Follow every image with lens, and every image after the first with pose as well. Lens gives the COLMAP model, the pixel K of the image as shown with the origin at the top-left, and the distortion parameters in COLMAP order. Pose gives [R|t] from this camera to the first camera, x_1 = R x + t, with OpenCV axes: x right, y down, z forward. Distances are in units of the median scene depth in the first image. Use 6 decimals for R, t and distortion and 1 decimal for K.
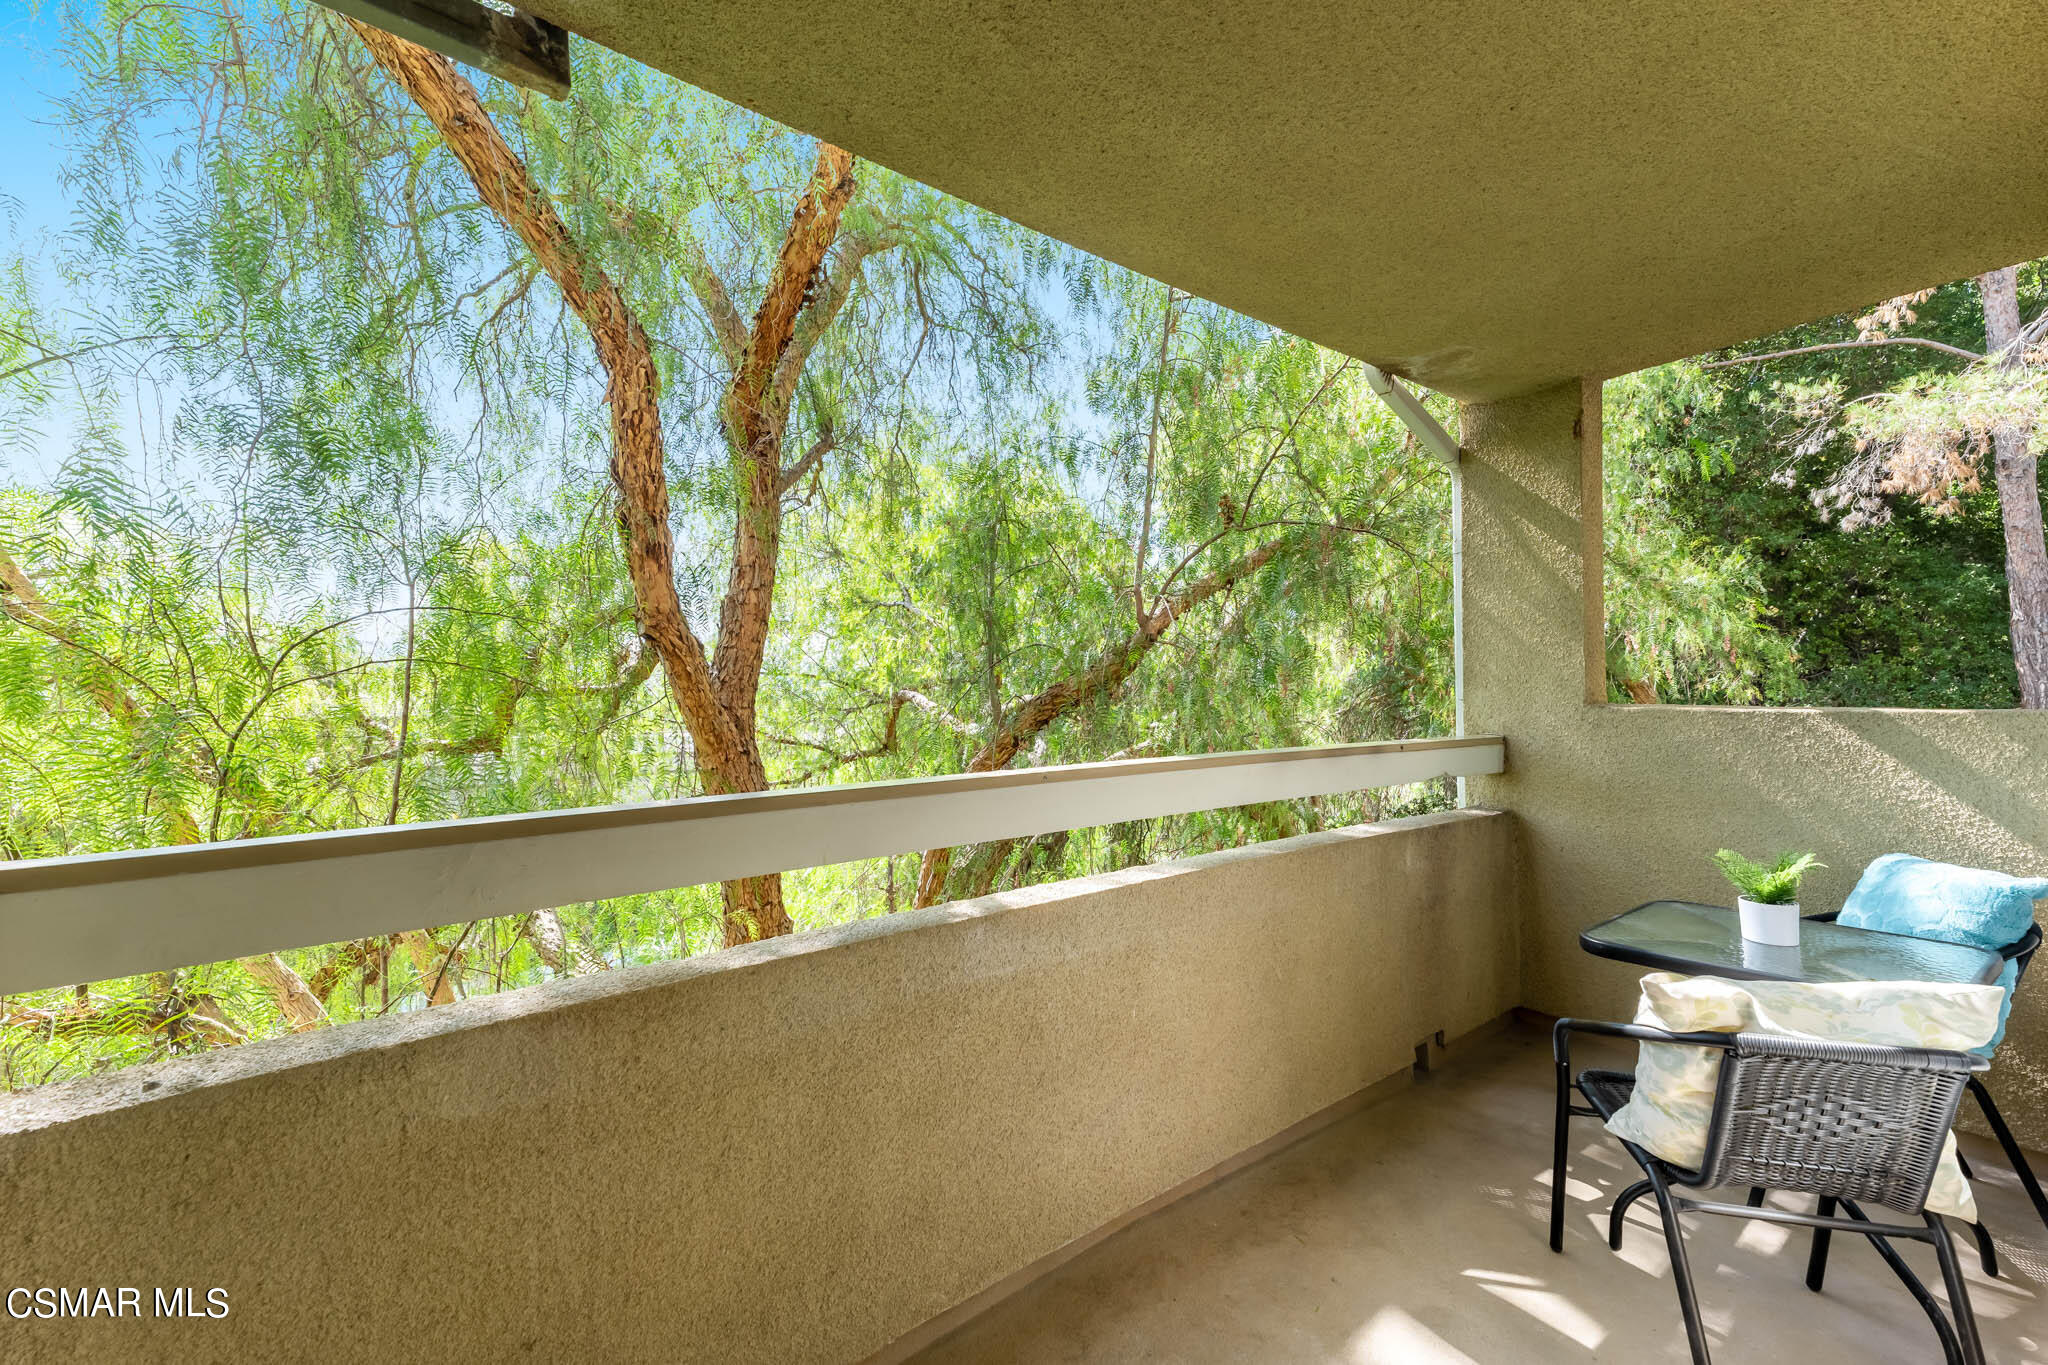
lens RADIAL K [[874.3, 0, 1030.3], [0, 874.3, 686.1], [0, 0, 1]] dist [0.030839, -0.000760]
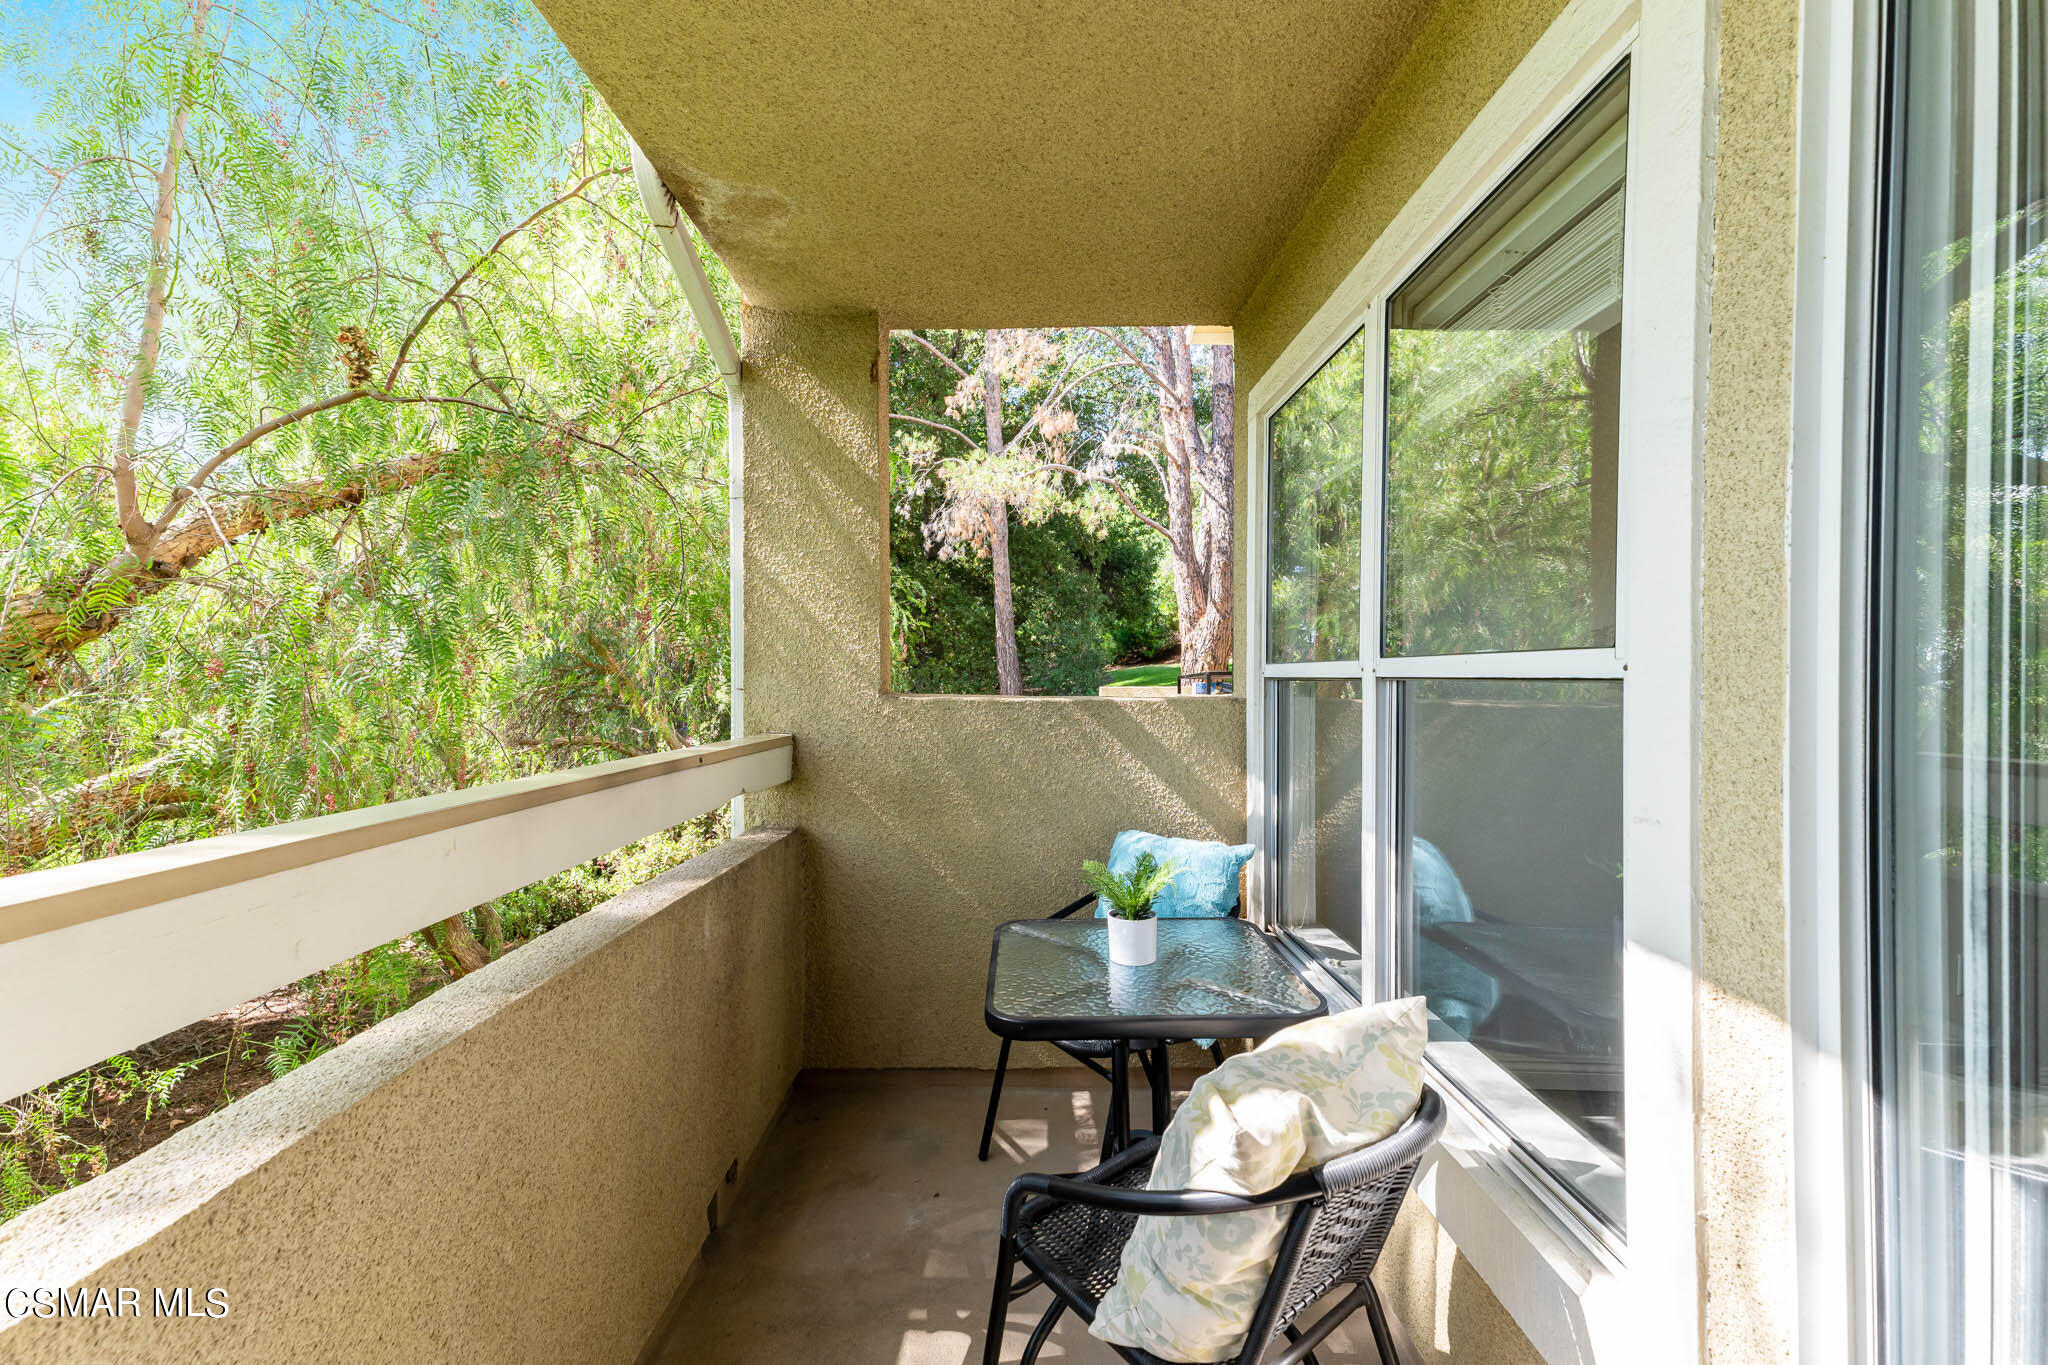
lens RADIAL K [[874.3, 0, 1044.9], [0, 874.3, 680.2], [0, 0, 1]] dist [0.030839, -0.000760]
pose [[0.616941, 0.009652, 0.786950, 0.051474], [-0.011332, 0.999930, -0.003380, 0.007082], [-0.786928, -0.006833, 0.617007, 0.321789]]
